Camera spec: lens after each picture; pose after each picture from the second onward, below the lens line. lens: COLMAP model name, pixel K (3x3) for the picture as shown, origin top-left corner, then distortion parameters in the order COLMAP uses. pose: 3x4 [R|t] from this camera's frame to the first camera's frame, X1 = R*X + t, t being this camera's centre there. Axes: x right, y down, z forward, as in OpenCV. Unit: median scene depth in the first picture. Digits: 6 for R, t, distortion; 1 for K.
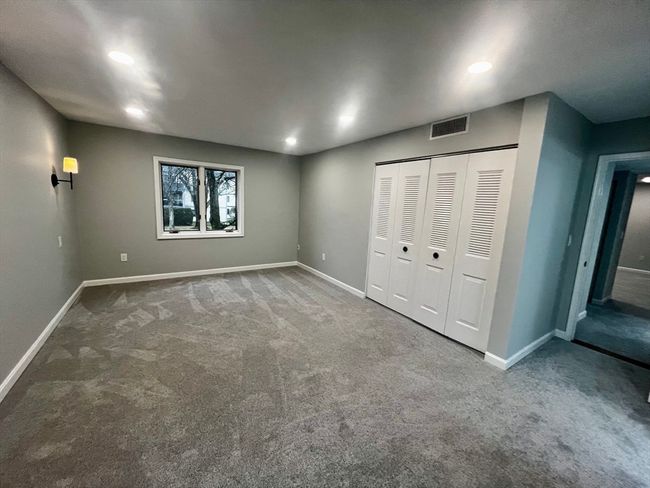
lens RADIAL K [[259.6, 0, 323.3], [0, 259.6, 242.0], [0, 0, 1]] dist [0.000350, 0.000294]
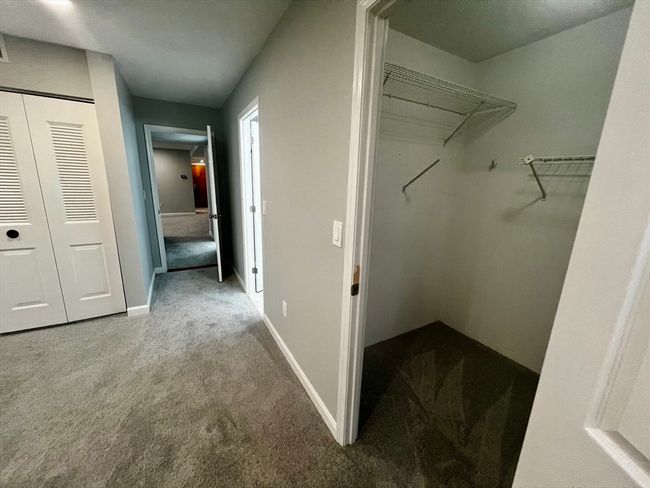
lens RADIAL K [[259.6, 0, 323.3], [0, 259.6, 242.0], [0, 0, 1]] dist [0.000350, 0.000294]
pose [[0.073465, -0.272660, 0.959302, -0.259931], [0.126827, 0.956645, 0.262192, -0.008617], [-0.989201, 0.102404, 0.104861, 0.086073]]
